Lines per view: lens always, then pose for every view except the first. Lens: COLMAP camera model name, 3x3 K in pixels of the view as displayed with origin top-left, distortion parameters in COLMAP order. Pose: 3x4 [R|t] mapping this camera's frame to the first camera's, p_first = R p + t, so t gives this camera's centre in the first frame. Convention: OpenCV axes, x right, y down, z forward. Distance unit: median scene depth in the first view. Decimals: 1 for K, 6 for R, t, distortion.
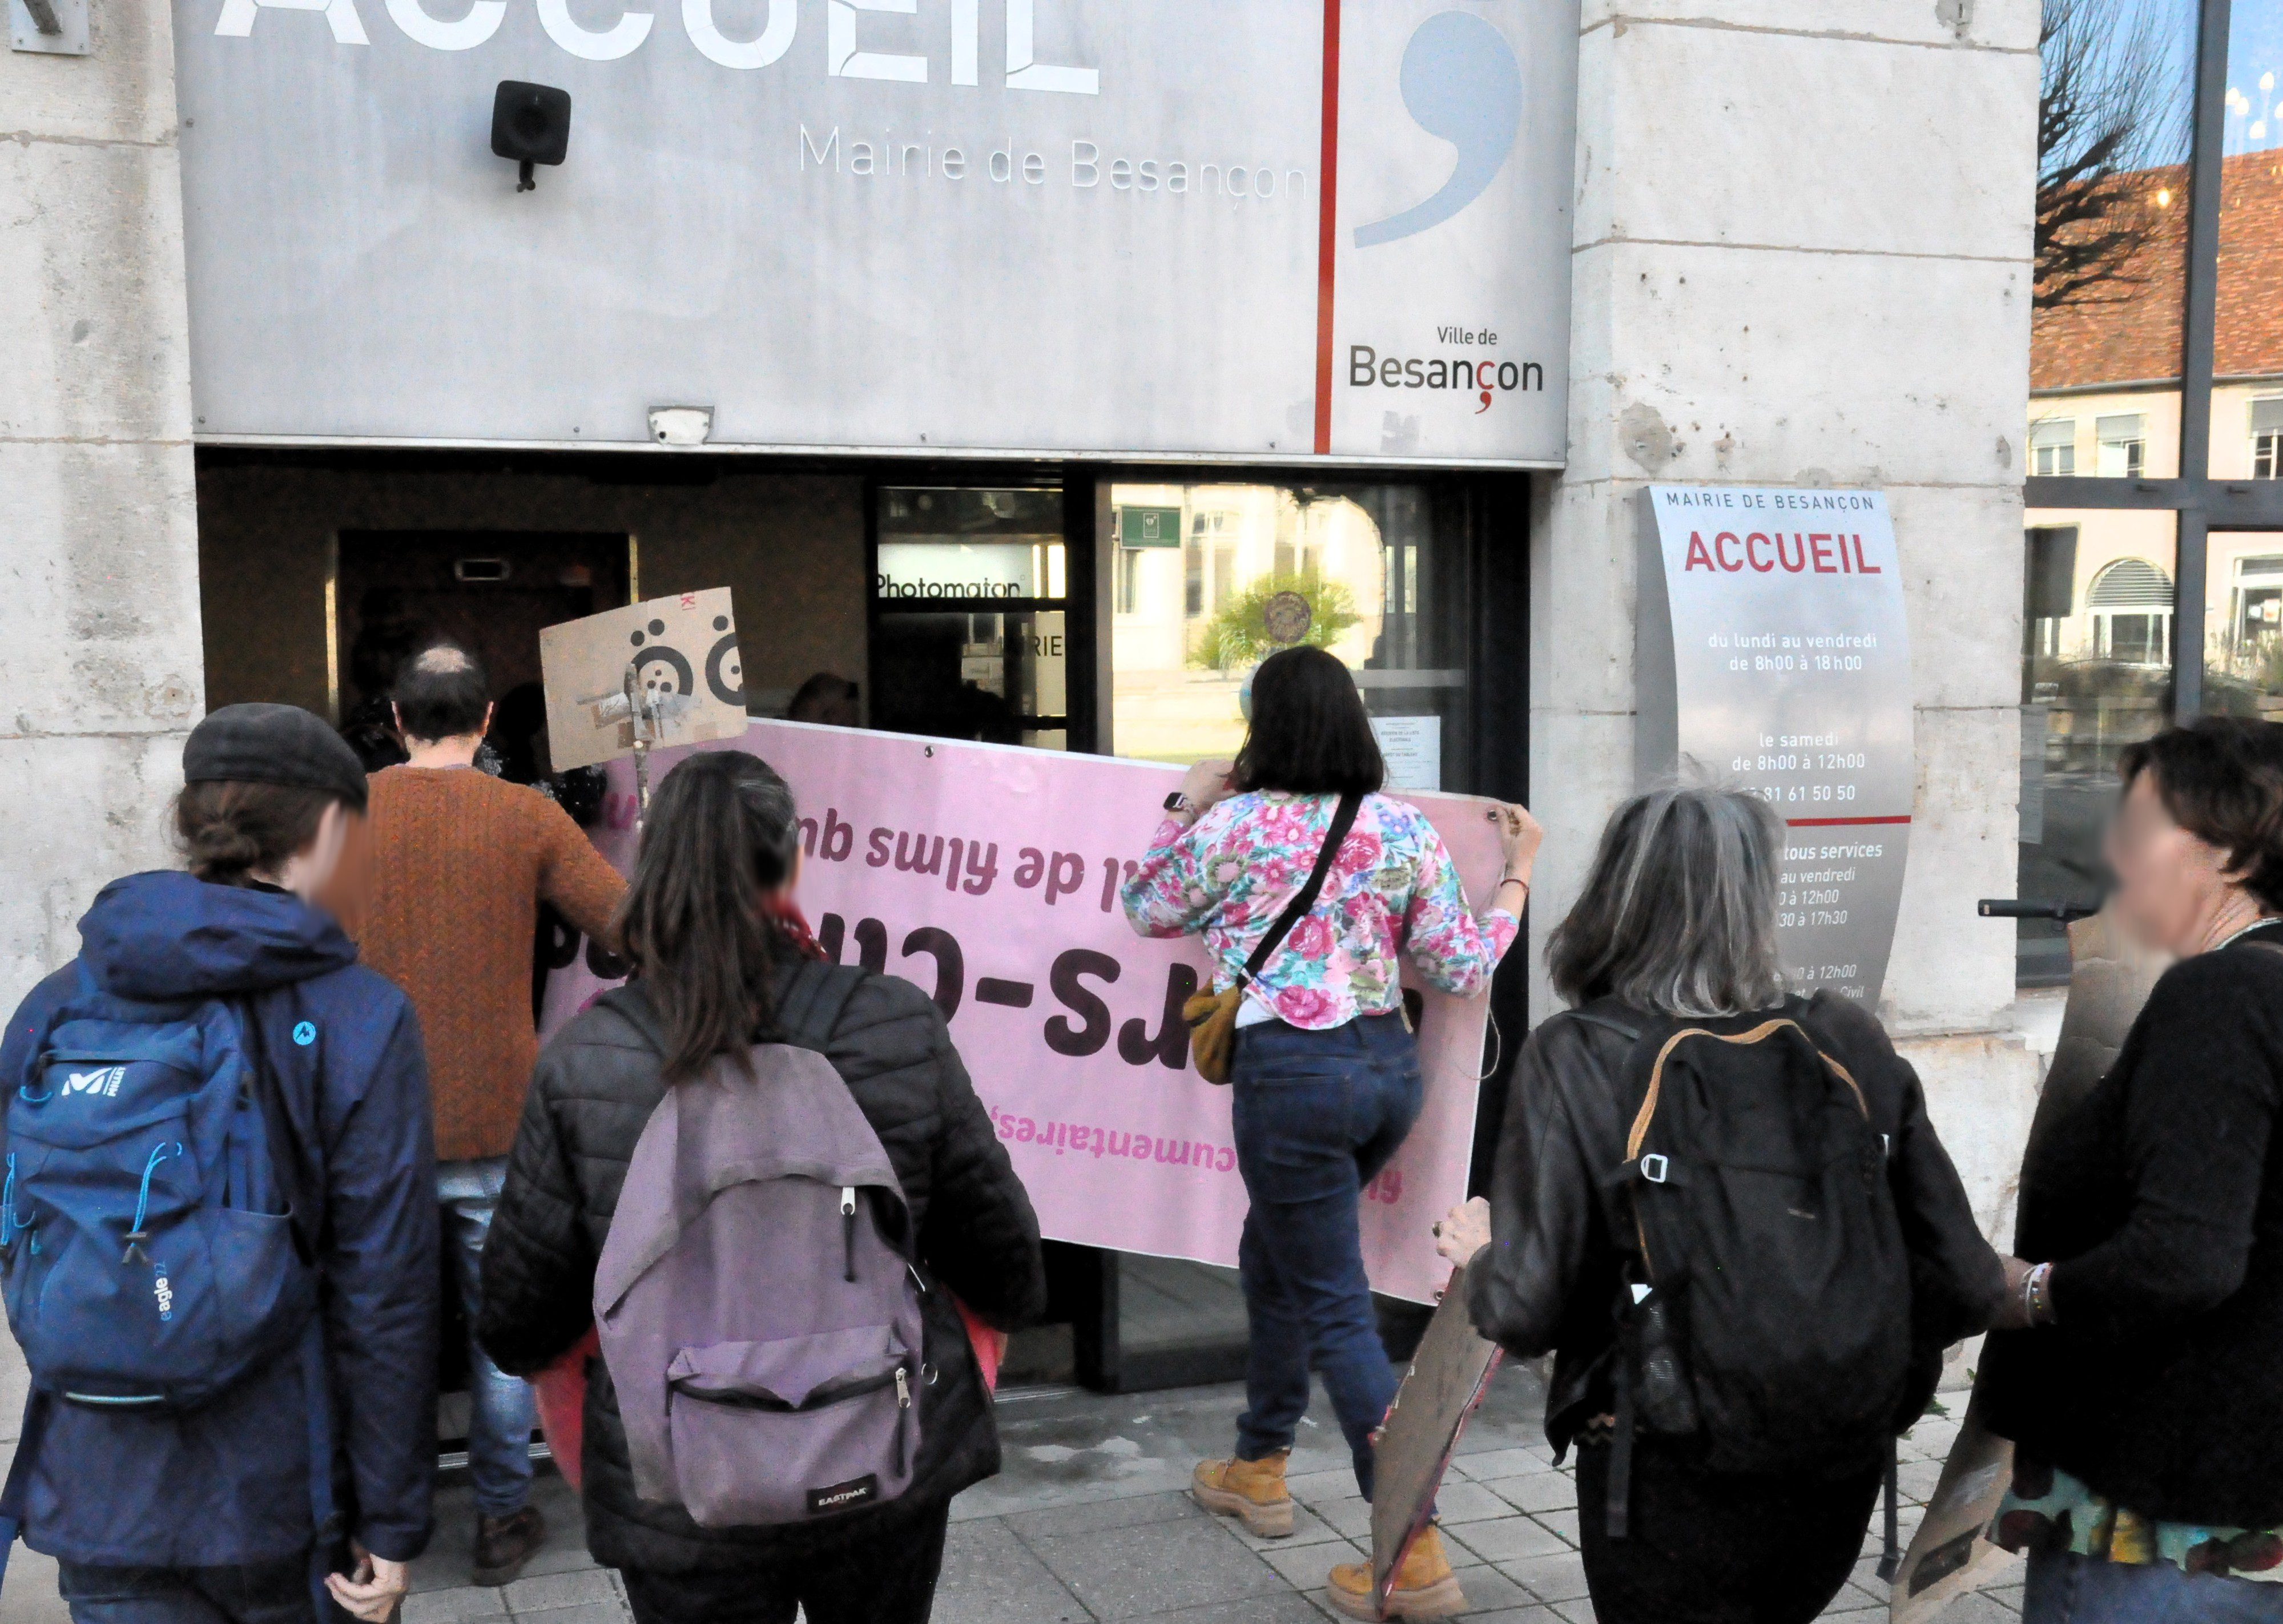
lens RADIAL K [[2406.6, 0, 1131.7], [0, 2406.6, 833.4], [0, 0, 1]] dist [0.094747, 0.000000]
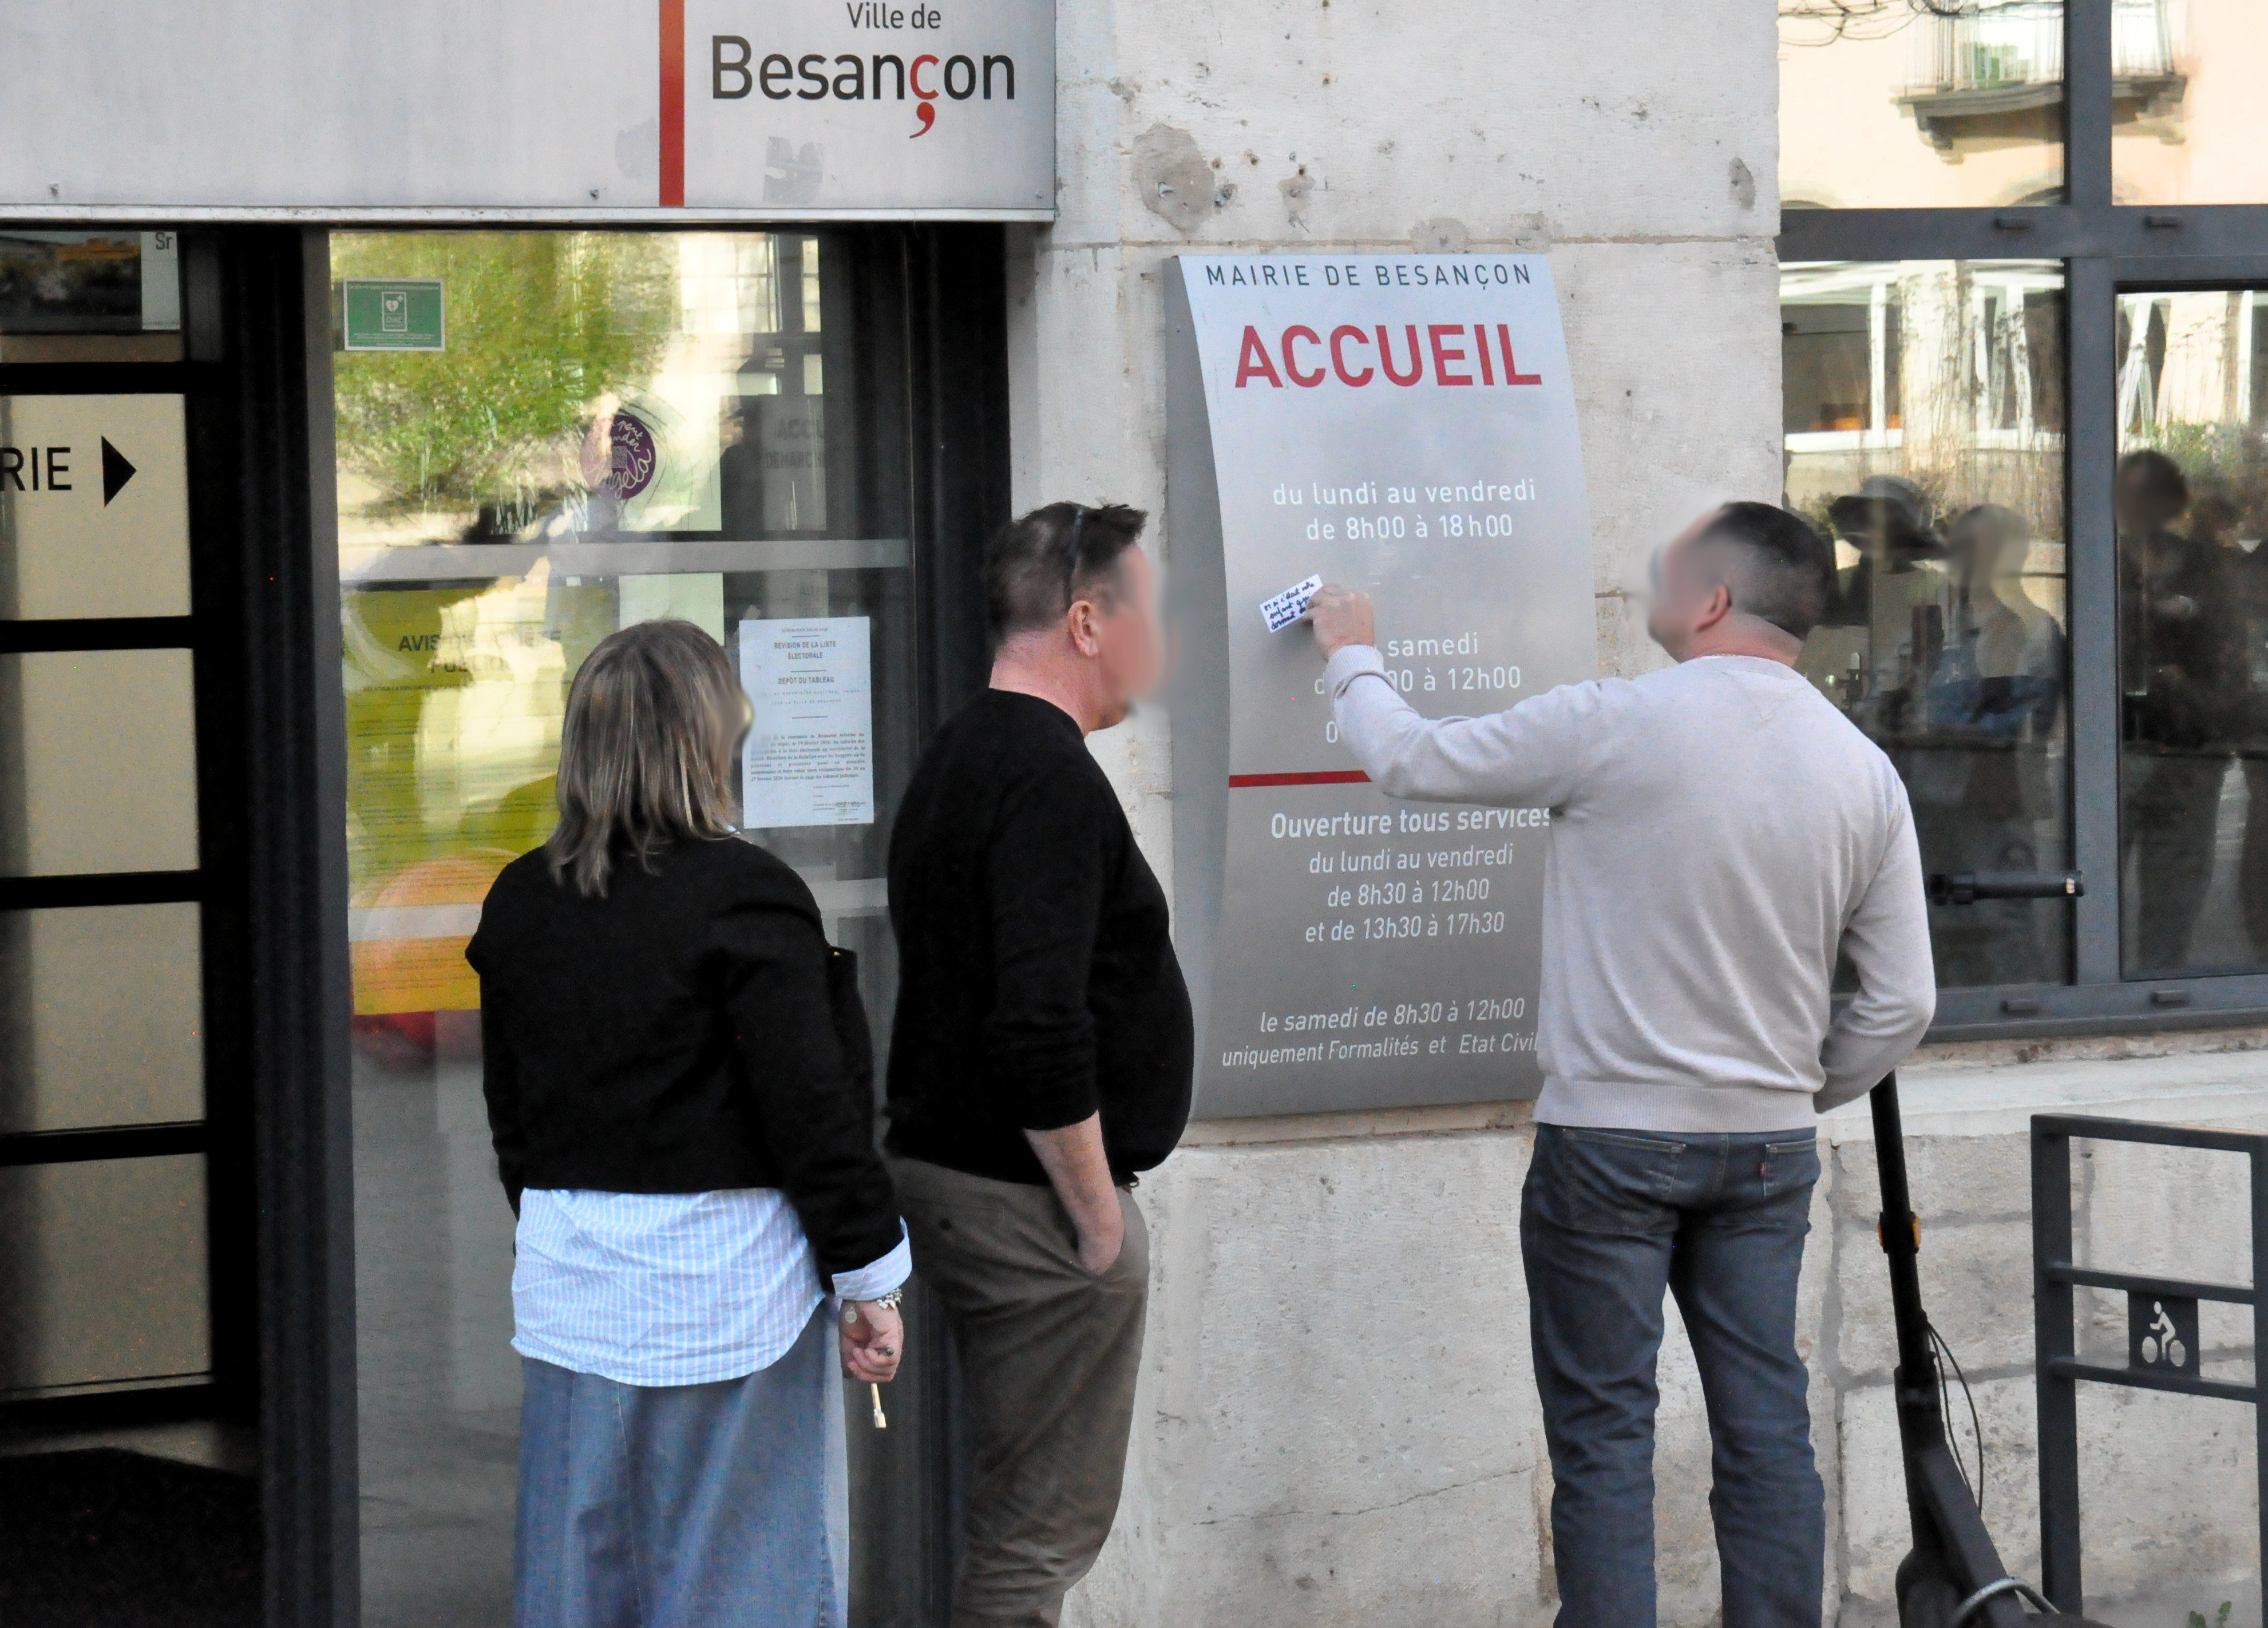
lens RADIAL K [[8232.5, 0, 1147.3], [0, 8232.5, 824.1], [0, 0, 1]] dist [0.973442, 0.000000]
pose [[0.988057, -0.017721, 0.153064, -0.132463], [0.021111, 0.999566, -0.020547, 0.052227], [-0.152634, 0.023533, 0.988003, -1.152673]]
